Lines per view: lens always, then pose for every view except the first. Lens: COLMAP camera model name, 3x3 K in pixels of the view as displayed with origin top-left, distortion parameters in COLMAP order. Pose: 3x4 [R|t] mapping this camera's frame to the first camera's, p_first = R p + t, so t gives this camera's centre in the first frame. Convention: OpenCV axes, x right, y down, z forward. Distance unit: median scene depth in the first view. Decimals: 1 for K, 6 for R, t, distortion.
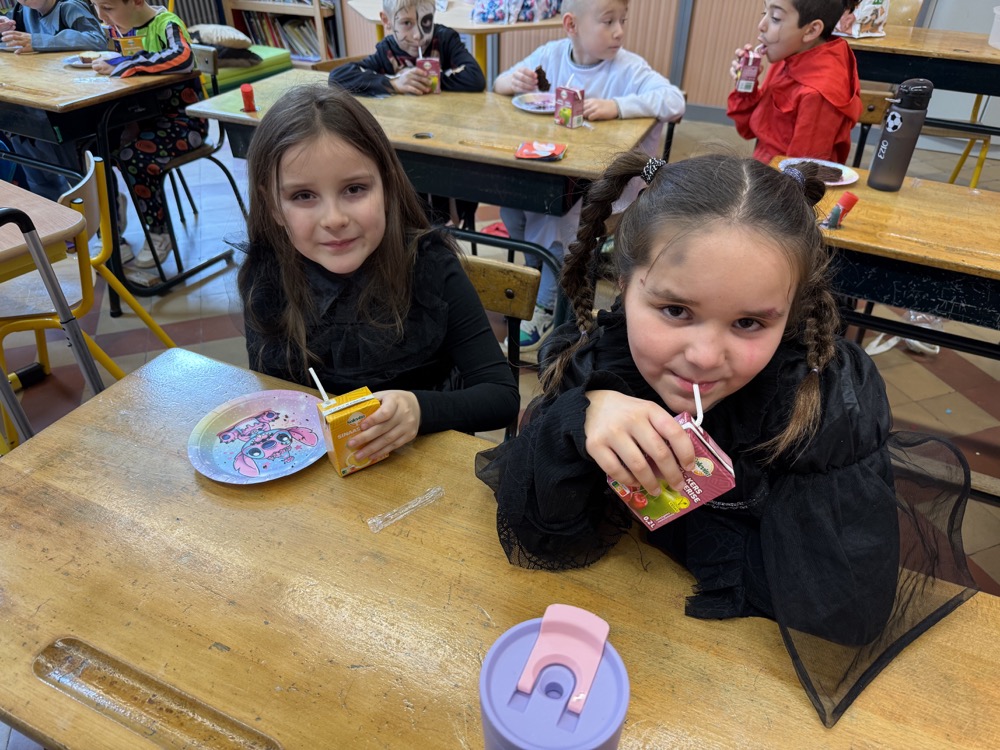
lens RADIAL K [[707.6, 0, 502.4], [0, 707.6, 371.7], [0, 0, 1]] dist [0.022735, -0.013717]
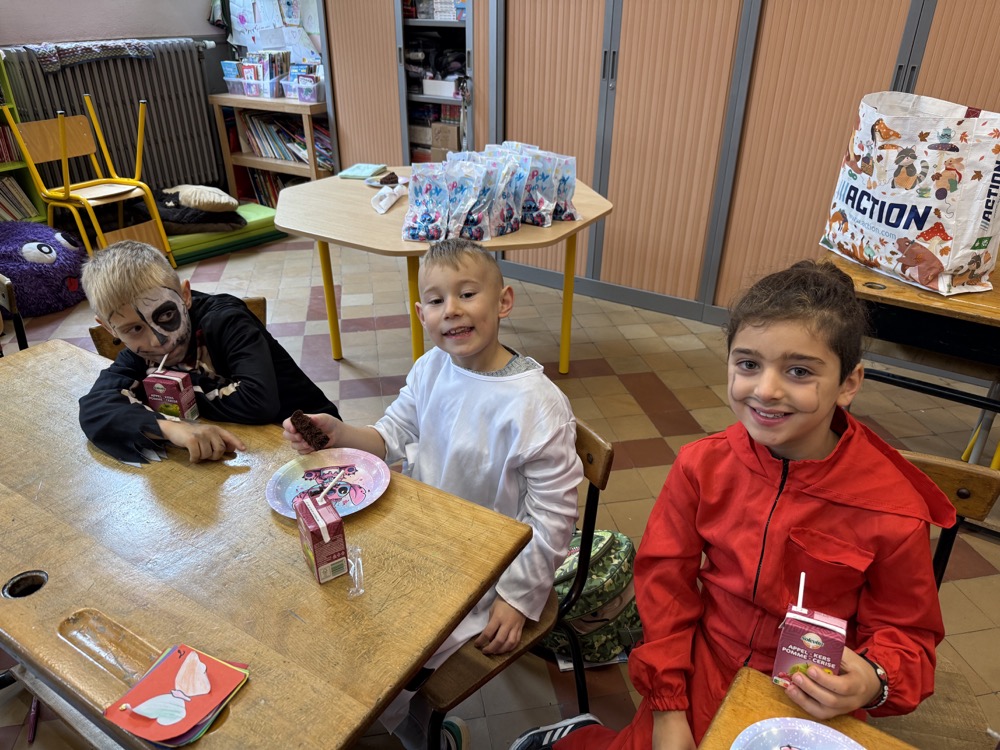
lens RADIAL K [[707.6, 0, 500.3], [0, 707.6, 379.2], [0, 0, 1]] dist [0.022735, -0.013717]
pose [[0.989263, 0.072131, -0.127104, 0.168115], [-0.087784, 0.988616, -0.122198, -0.260536], [0.116842, 0.132044, 0.984333, 0.293122]]
